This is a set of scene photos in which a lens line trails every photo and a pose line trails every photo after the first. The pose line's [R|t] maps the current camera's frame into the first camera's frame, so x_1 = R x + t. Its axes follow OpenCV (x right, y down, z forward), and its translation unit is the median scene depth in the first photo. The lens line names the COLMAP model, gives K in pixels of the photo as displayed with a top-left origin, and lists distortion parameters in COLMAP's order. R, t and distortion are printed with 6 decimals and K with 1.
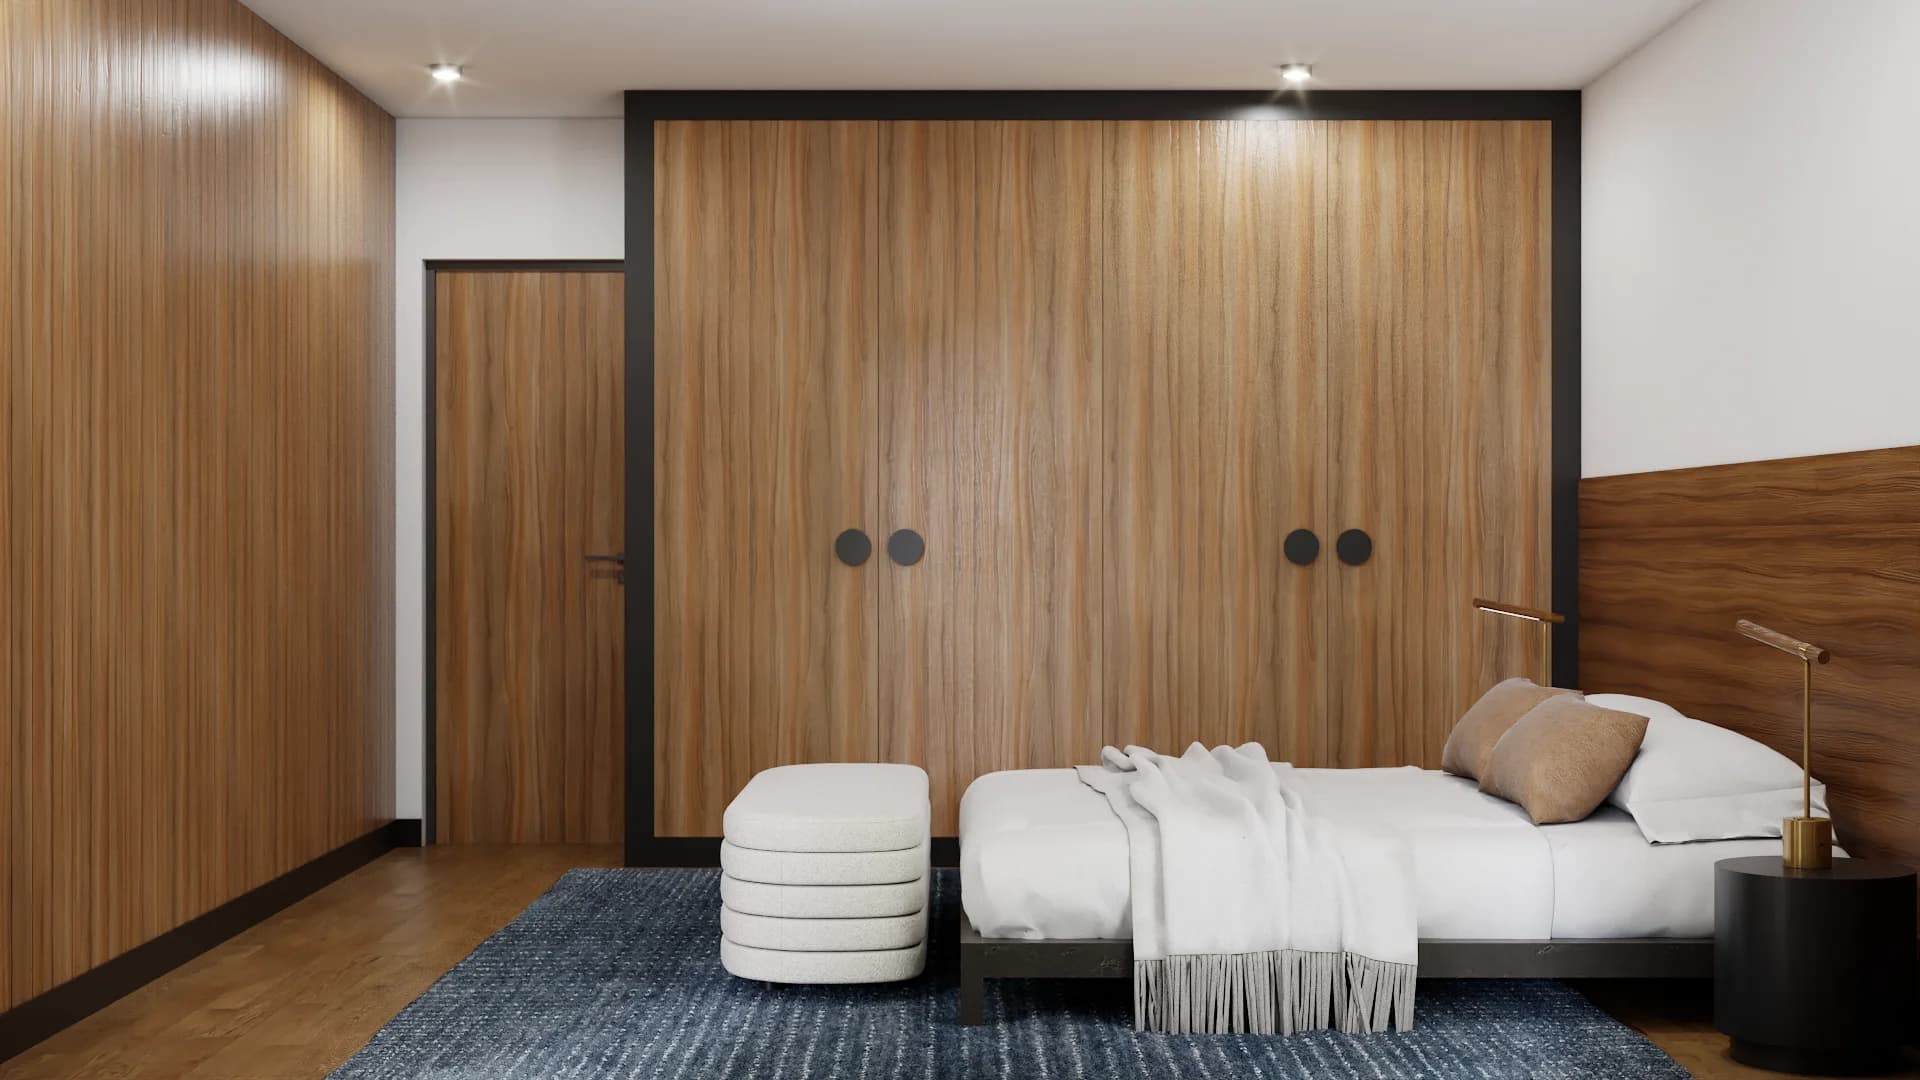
lens RADIAL K [[2678.8, 0, 960.0], [0, 2678.8, 540.0], [0, 0, 1]] dist [0.046361, 0.021092]
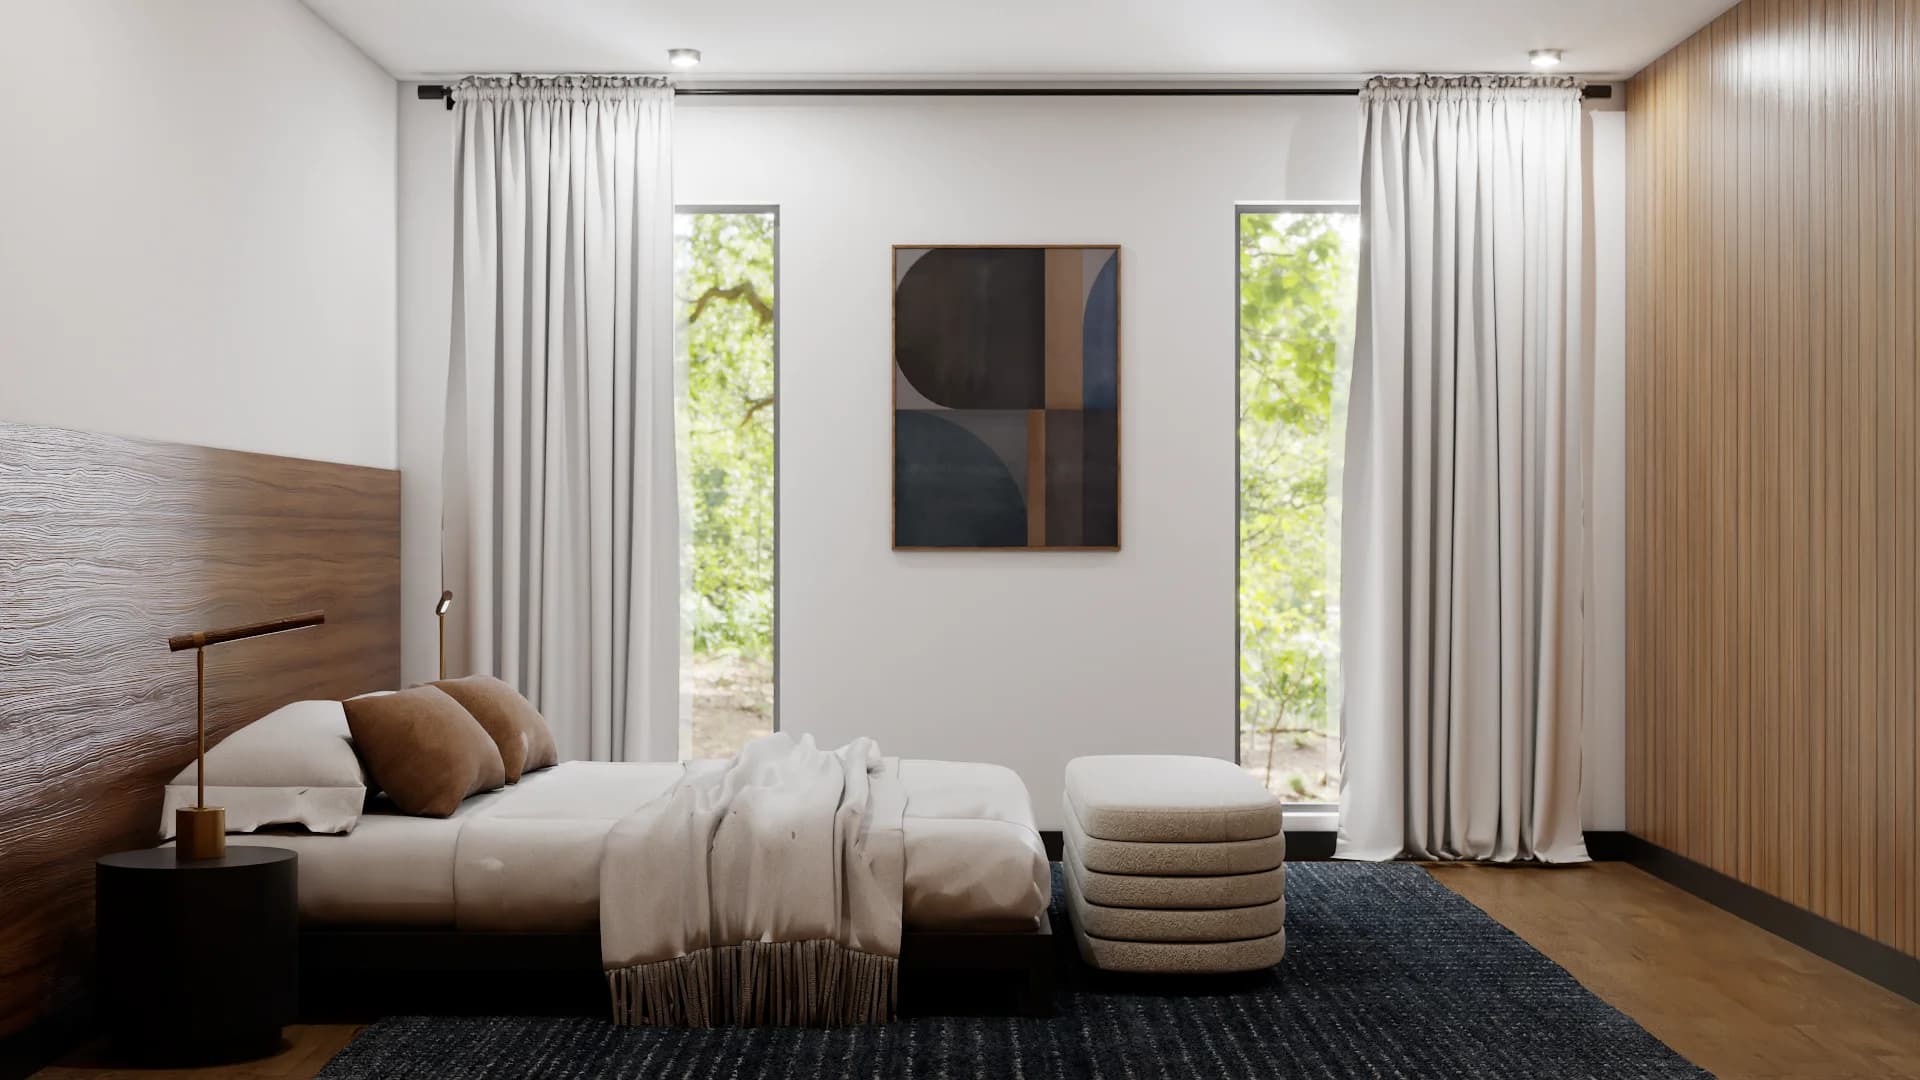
lens RADIAL K [[2678.8, 0, 960.0], [0, 2678.8, 540.0], [0, 0, 1]] dist [0.046361, 0.021092]
pose [[-0.999999, 0.000364, -0.001343, 0.032931], [0.000359, 0.999993, 0.003816, -0.000454], [0.001344, 0.003816, -0.999992, 2.153854]]
